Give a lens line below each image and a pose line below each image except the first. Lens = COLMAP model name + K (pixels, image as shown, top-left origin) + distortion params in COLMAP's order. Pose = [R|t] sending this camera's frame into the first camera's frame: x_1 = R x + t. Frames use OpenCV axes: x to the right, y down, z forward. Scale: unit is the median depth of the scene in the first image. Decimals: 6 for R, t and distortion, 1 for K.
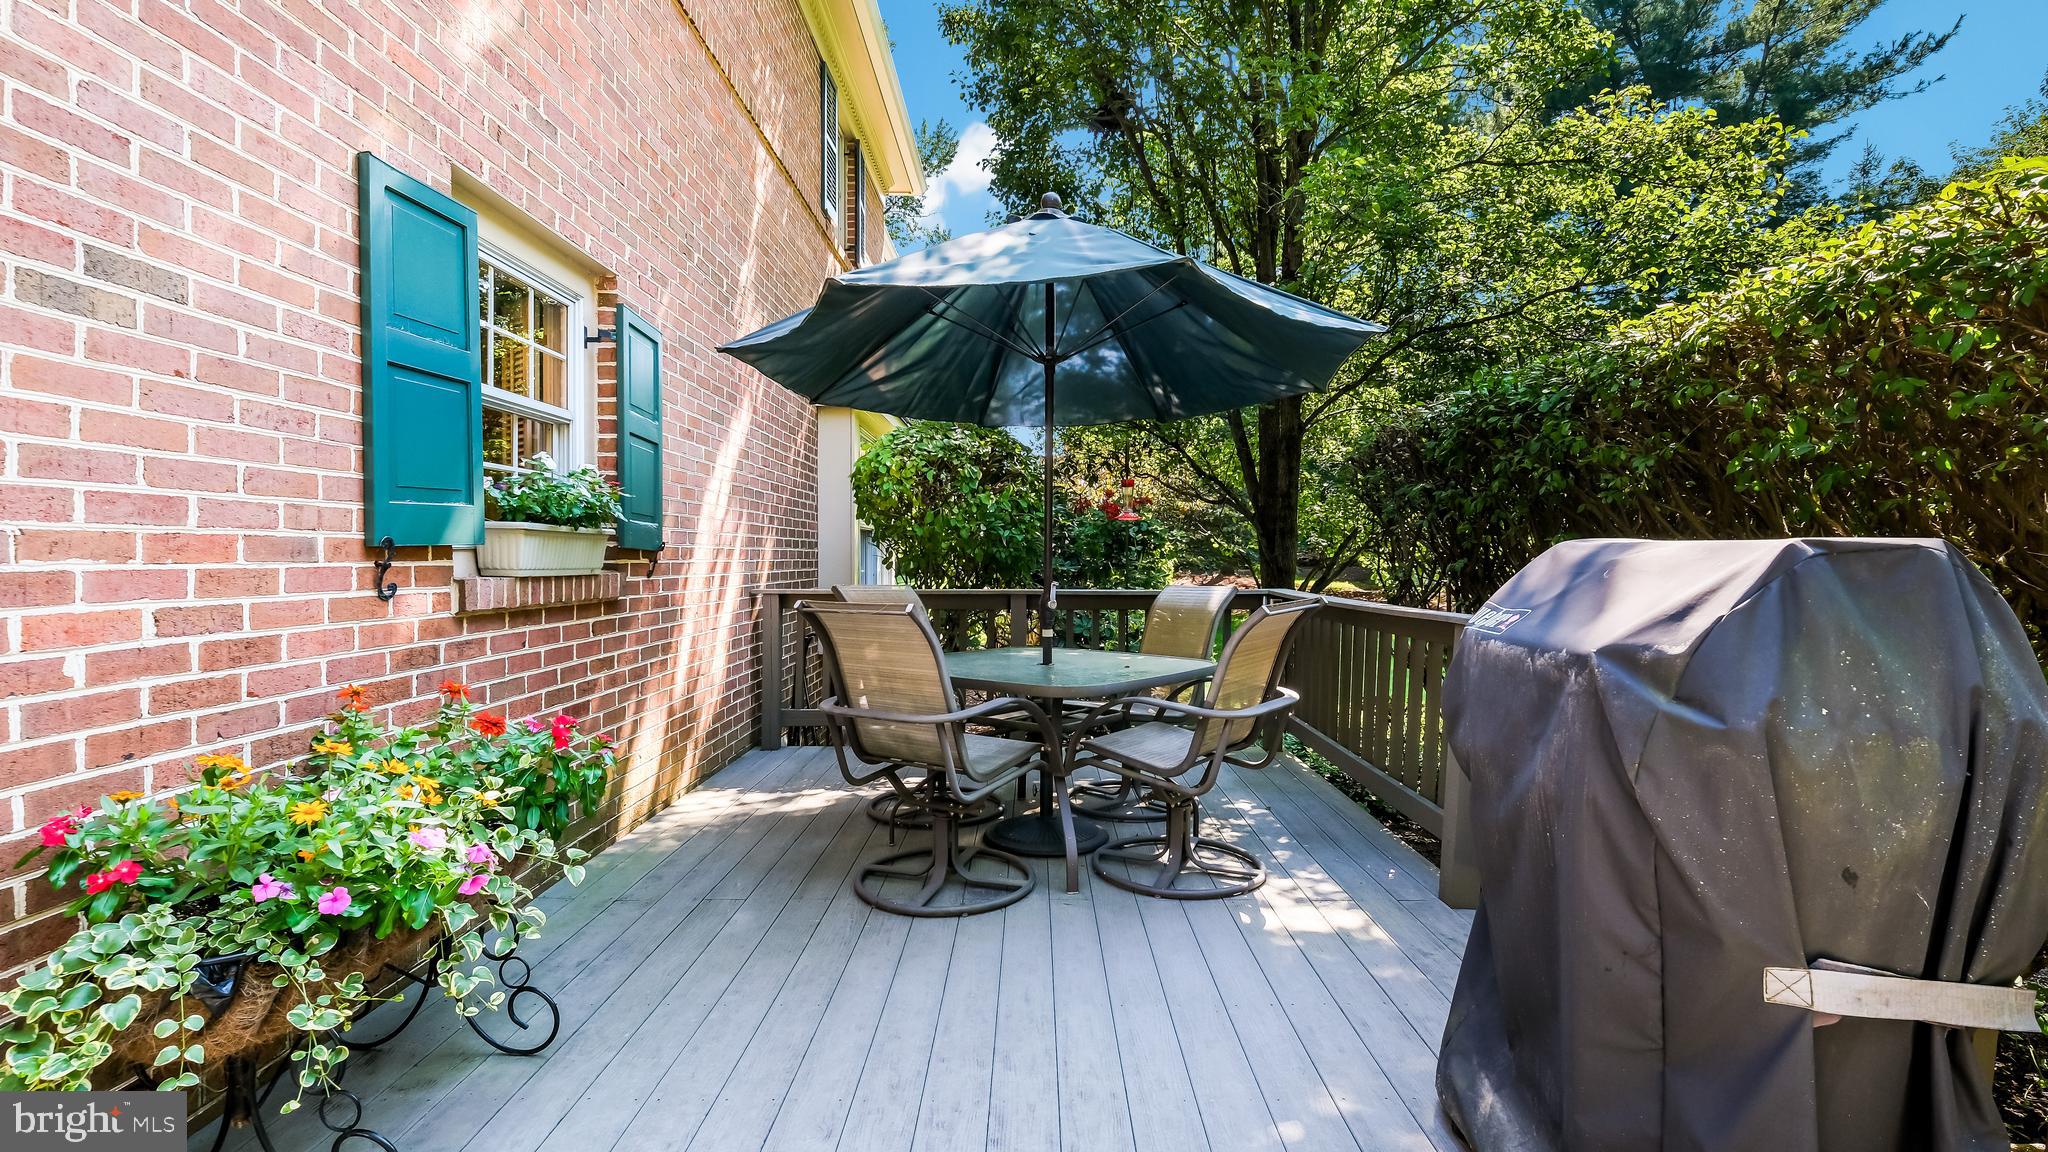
lens RADIAL K [[913.3, 0, 1014.6], [0, 913.3, 557.4], [0, 0, 1]] dist [-0.018005, 0.005647]
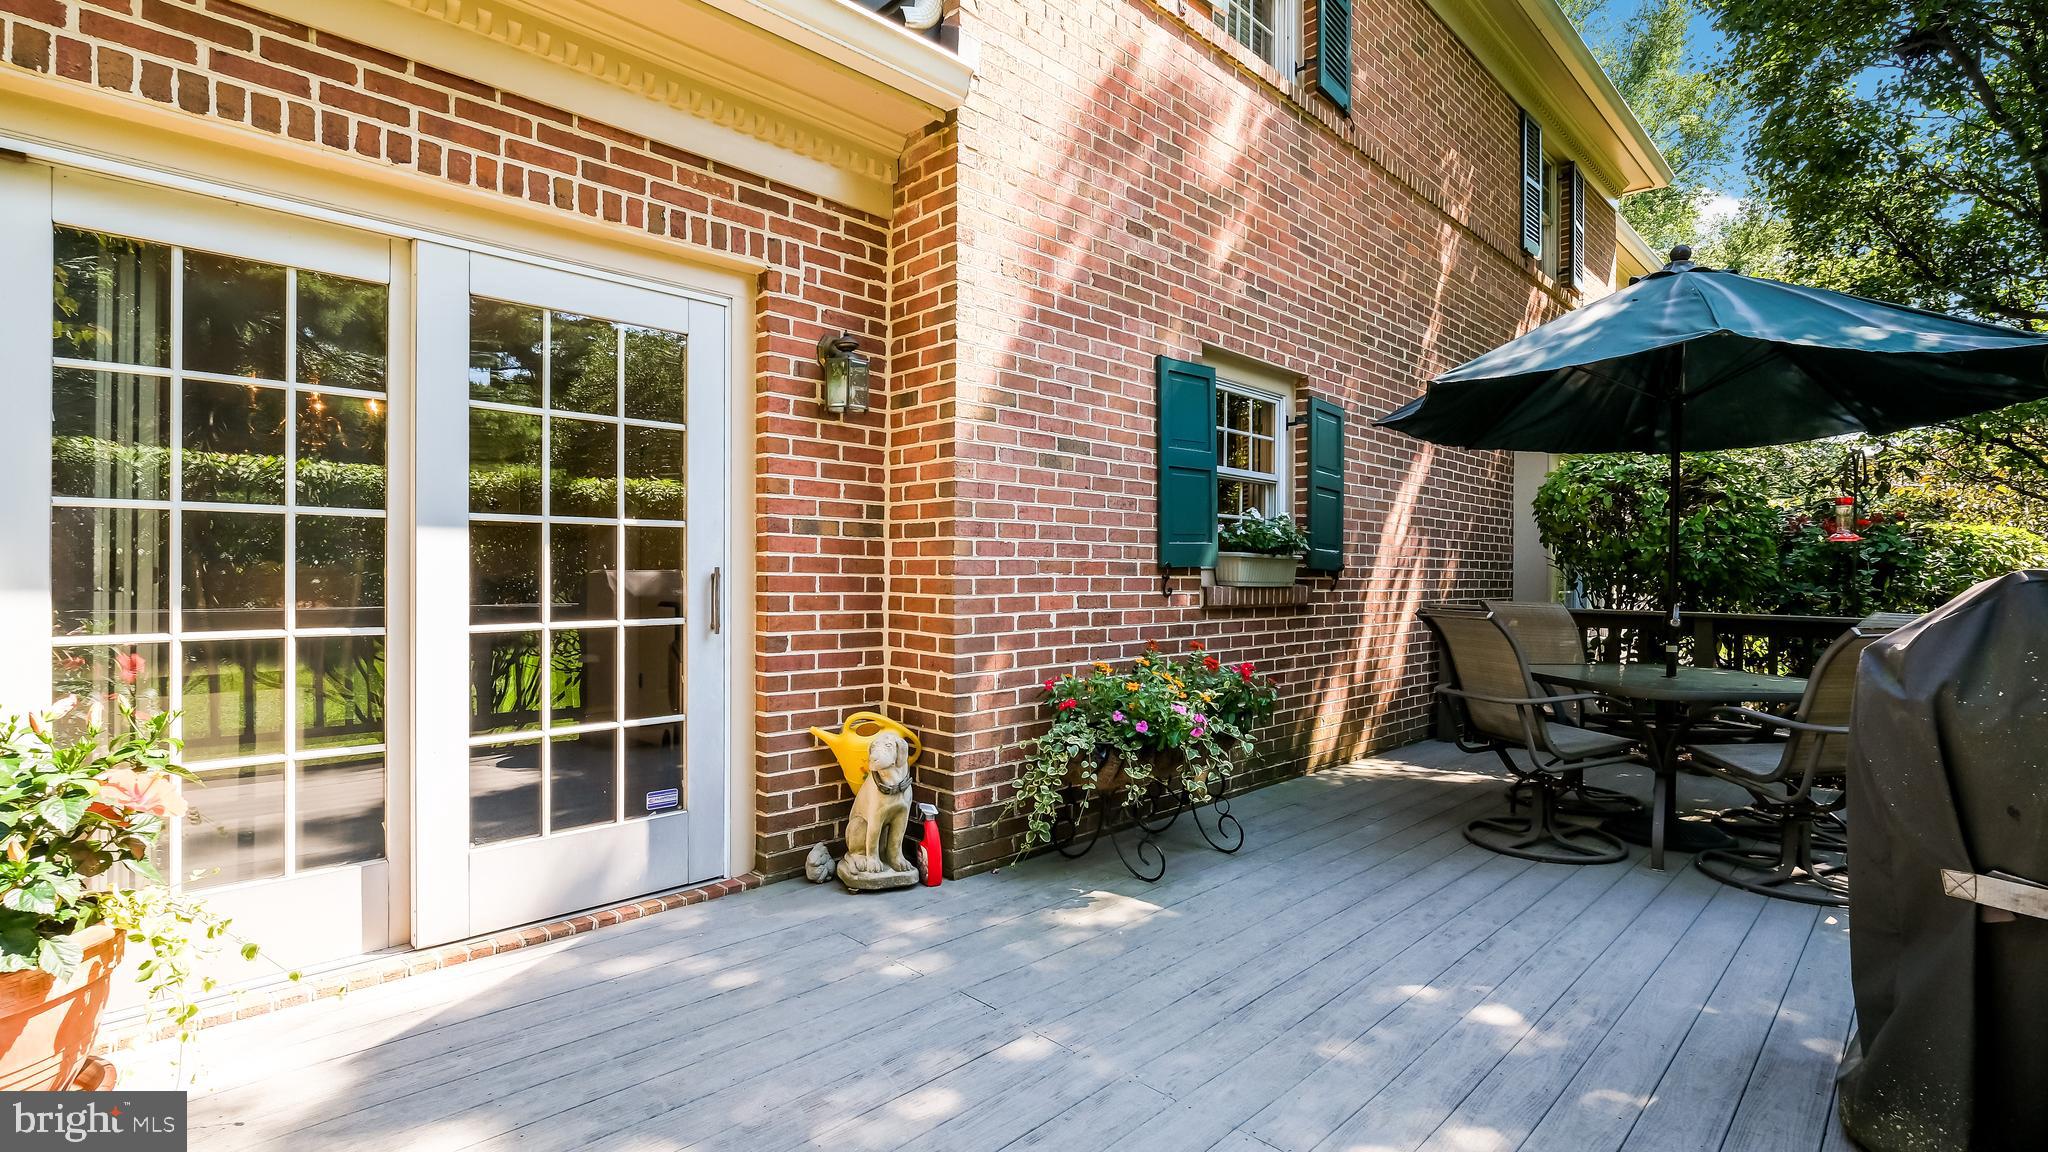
lens RADIAL K [[913.3, 0, 1022.5], [0, 913.3, 571.6], [0, 0, 1]] dist [-0.018005, 0.005647]
pose [[0.713074, 0.008983, -0.701031, 0.290576], [-0.012813, 0.999918, -0.000220, 0.000367], [0.700972, 0.009140, 0.713131, -0.386440]]
